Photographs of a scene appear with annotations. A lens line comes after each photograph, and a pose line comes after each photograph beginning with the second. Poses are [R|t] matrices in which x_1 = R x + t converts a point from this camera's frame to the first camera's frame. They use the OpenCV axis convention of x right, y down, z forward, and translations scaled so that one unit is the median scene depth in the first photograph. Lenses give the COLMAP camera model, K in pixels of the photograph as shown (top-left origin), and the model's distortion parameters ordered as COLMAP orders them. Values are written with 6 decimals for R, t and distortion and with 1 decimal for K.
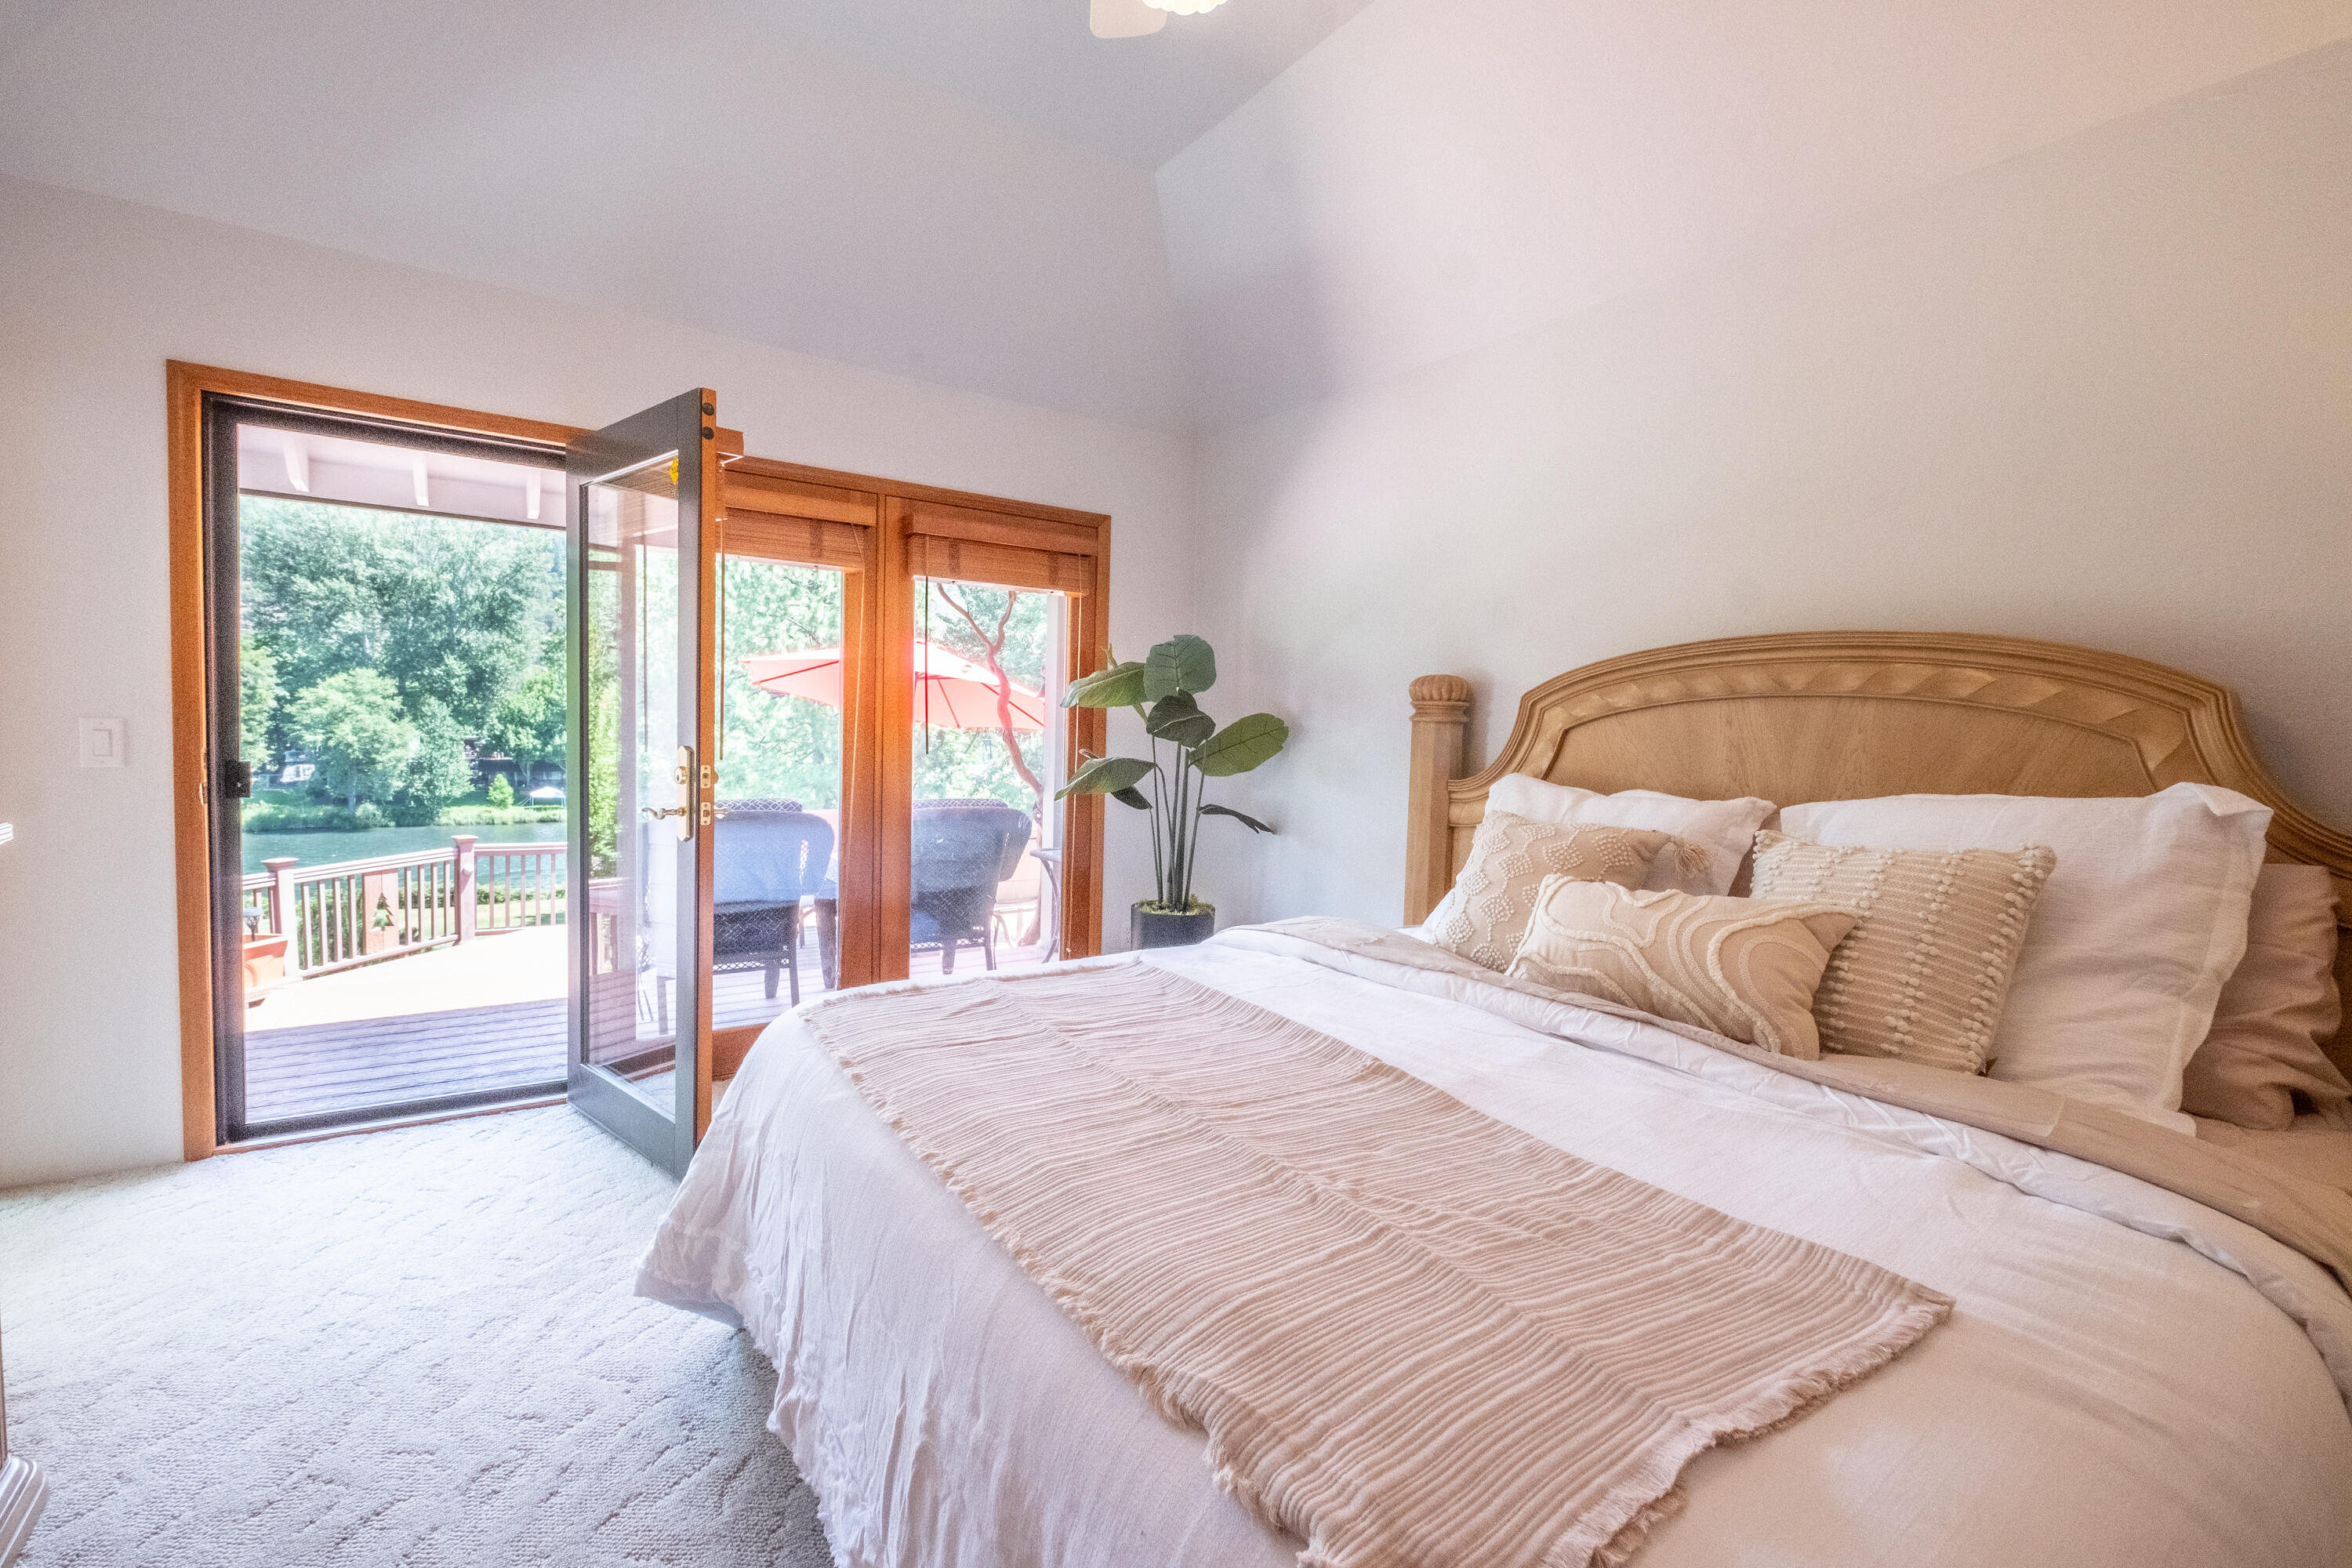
lens RADIAL K [[991.7, 0, 1143.8], [0, 991.7, 775.9], [0, 0, 1]] dist [-0.001137, -0.000032]
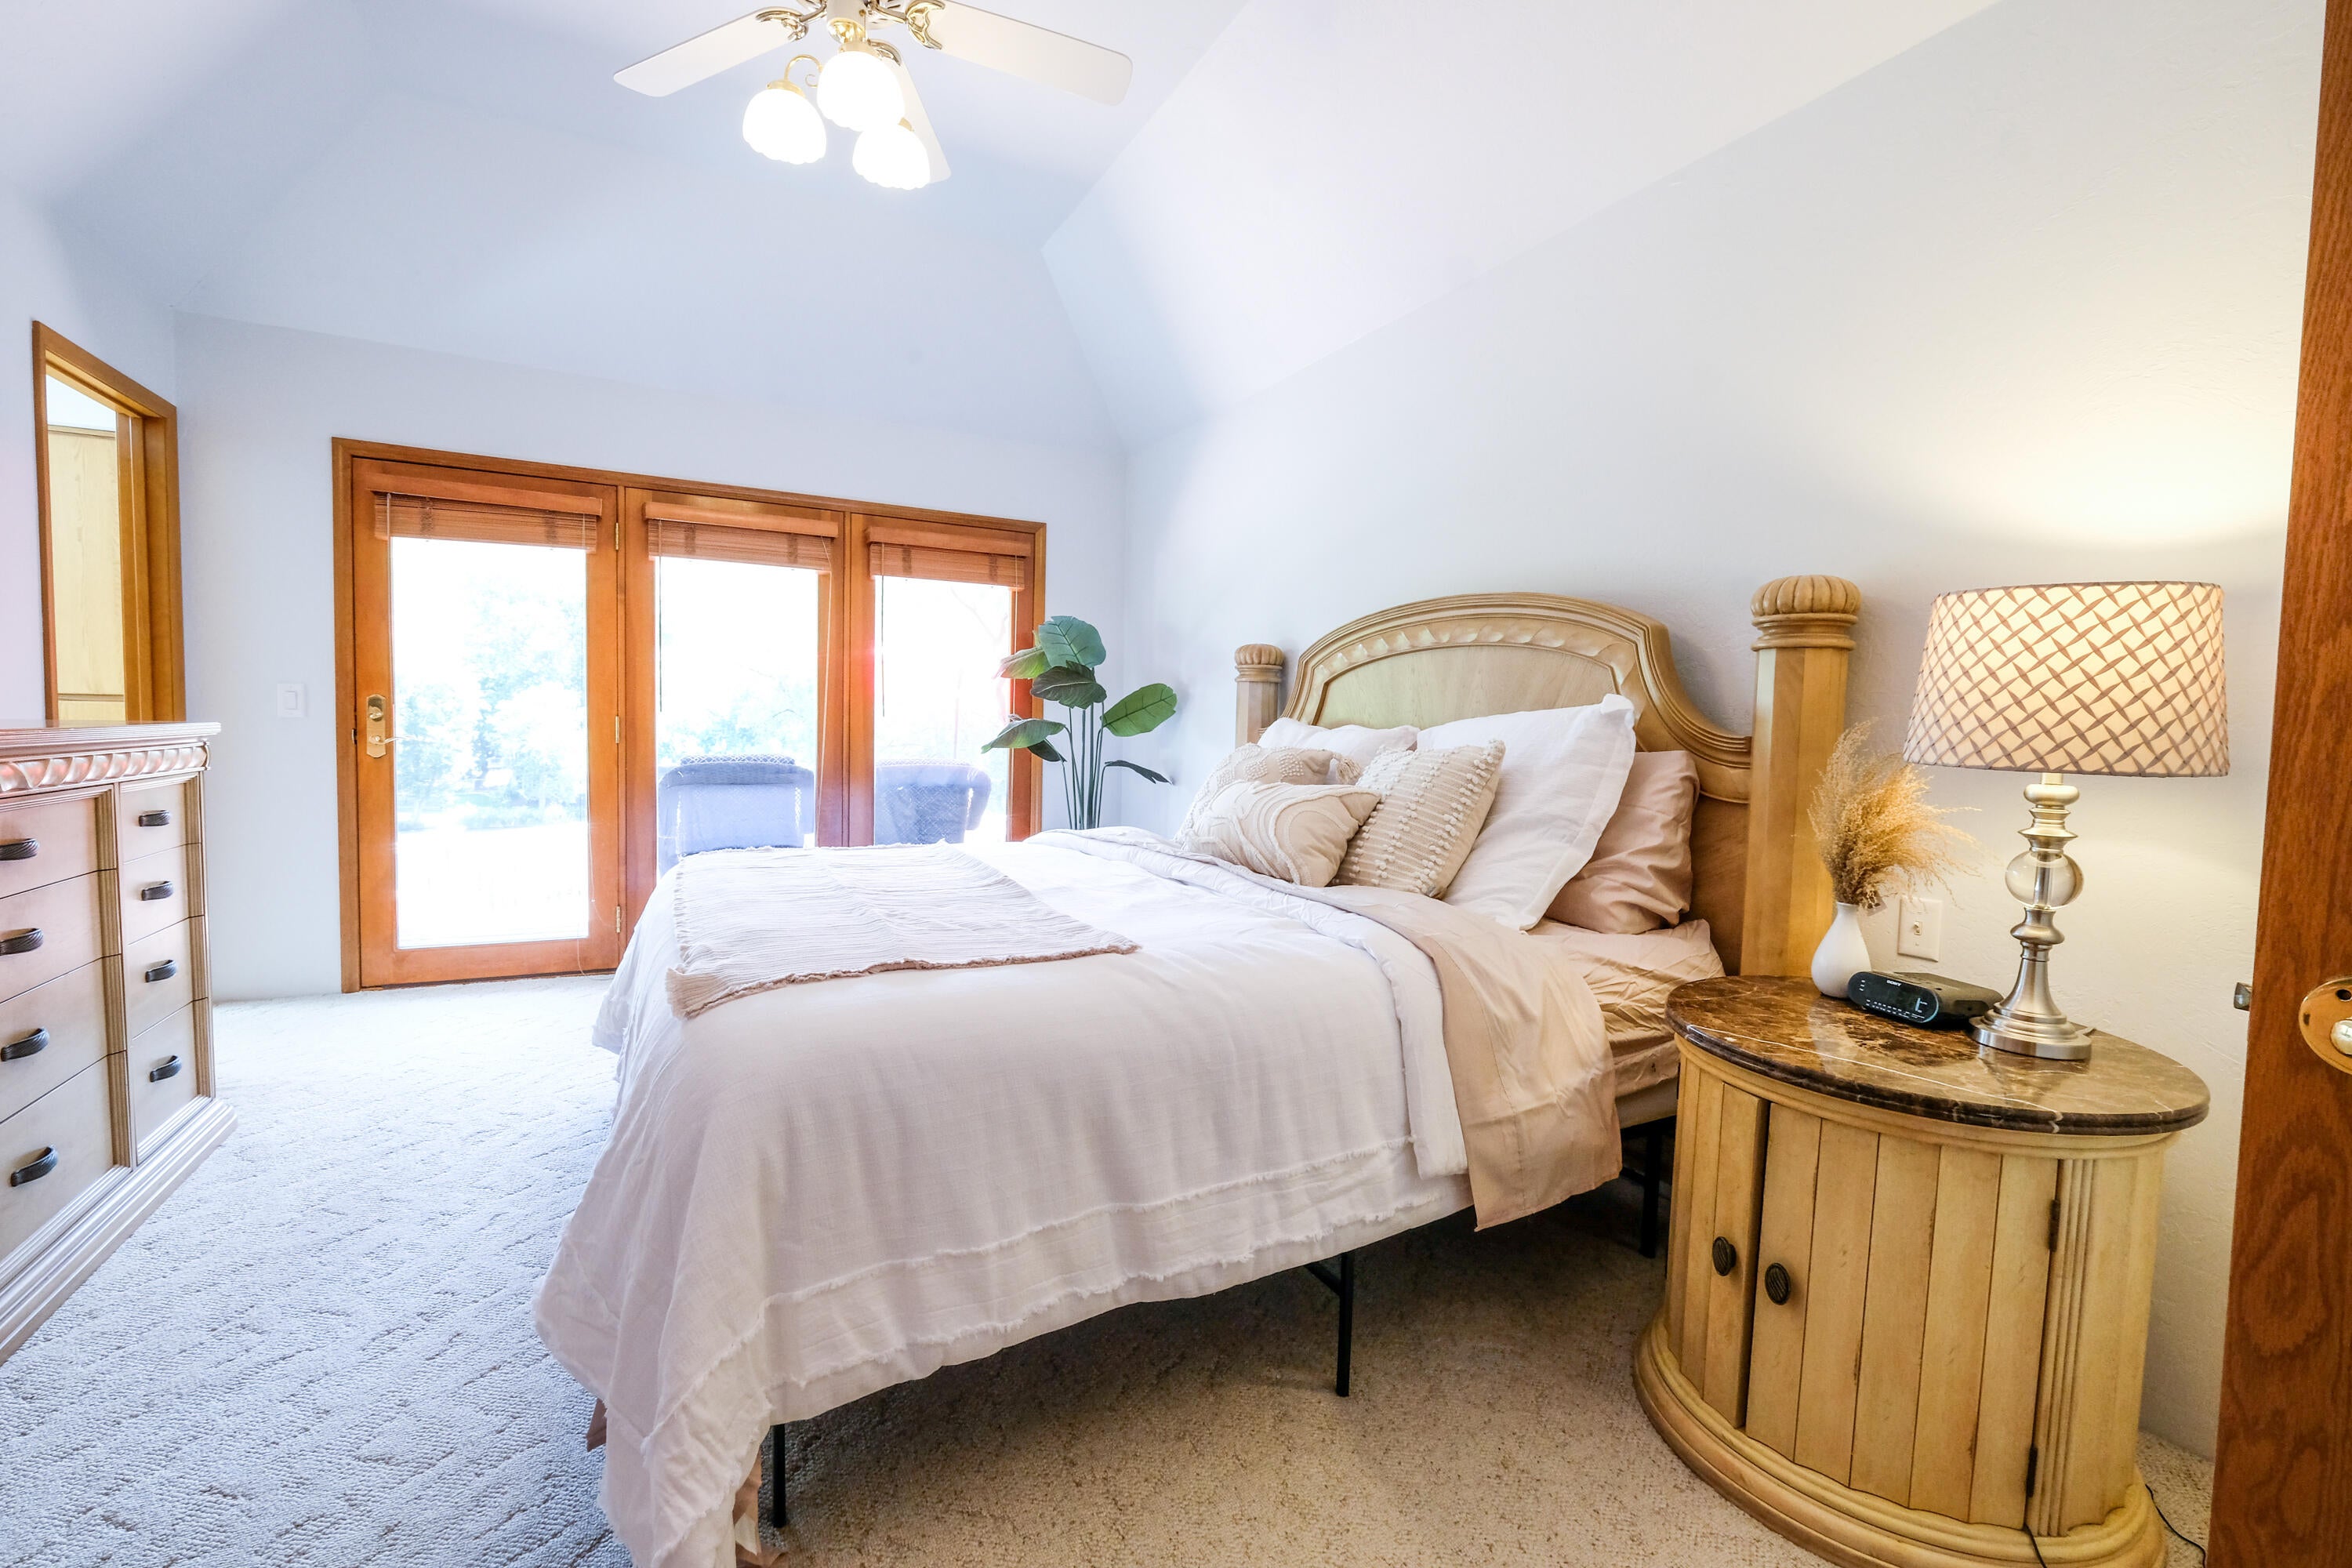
lens RADIAL K [[1013.9, 0, 1164.9], [0, 1013.9, 782.7], [0, 0, 1]] dist [-0.002801, 0.000115]
pose [[0.991446, 0.001214, -0.130511, 0.346622], [-0.001908, 0.999985, -0.005195, 0.076043], [0.130502, 0.005400, 0.991433, -0.257281]]
